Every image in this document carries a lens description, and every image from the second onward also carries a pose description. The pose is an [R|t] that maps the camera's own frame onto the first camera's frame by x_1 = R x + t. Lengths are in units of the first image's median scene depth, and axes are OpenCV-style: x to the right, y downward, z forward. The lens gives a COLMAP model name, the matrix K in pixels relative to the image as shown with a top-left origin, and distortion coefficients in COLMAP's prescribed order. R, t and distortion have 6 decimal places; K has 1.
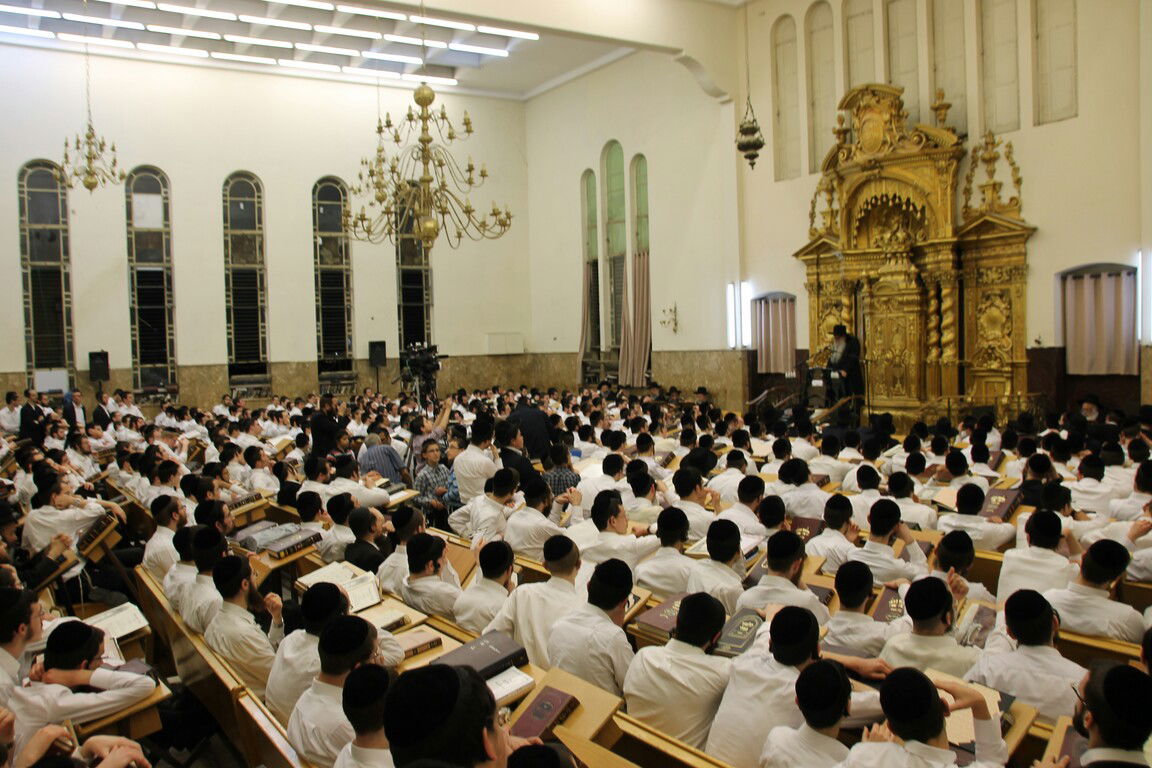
lens RADIAL K [[1016.9, 0, 573.4], [0, 1016.9, 386.3], [0, 0, 1]] dist [-0.147179, 0.161068]
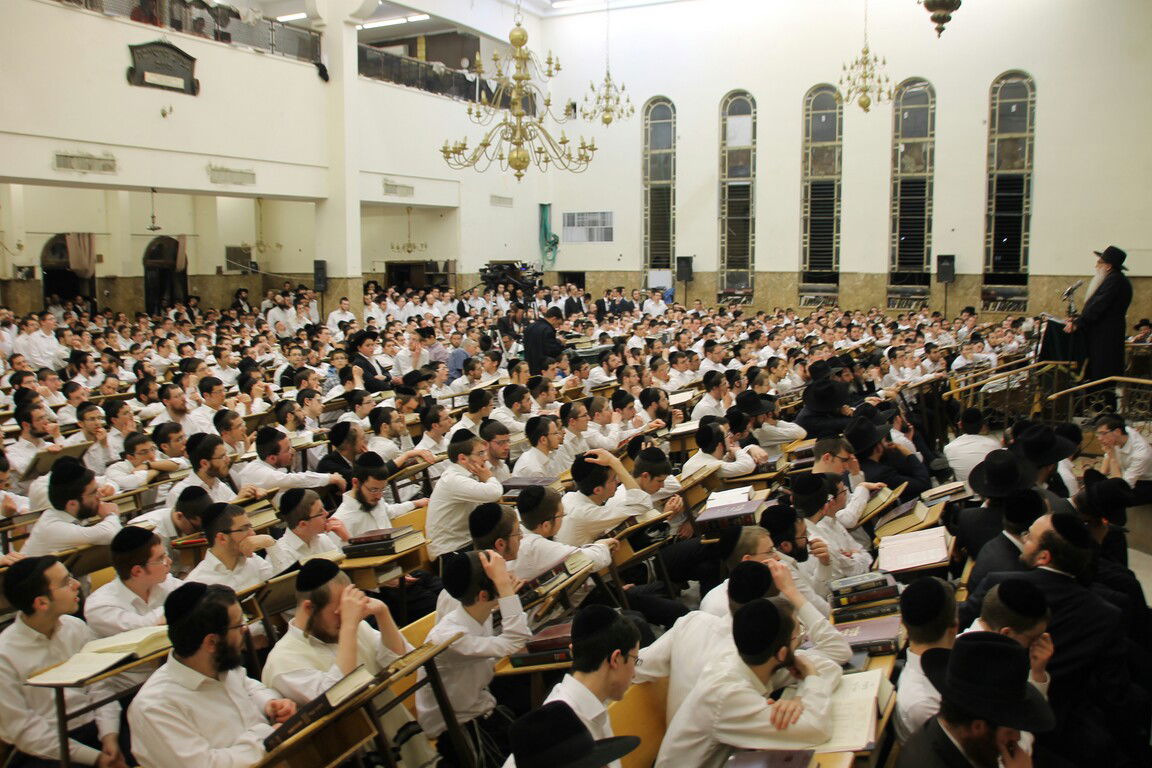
lens RADIAL K [[1016.9, 0, 573.8], [0, 1016.9, 396.3], [0, 0, 1]] dist [-0.147179, 0.161068]
pose [[0.476343, 0.144941, -0.867231, 0.500819], [-0.048280, 0.989143, 0.138797, -0.029884], [0.877933, -0.024245, 0.478170, 0.292072]]
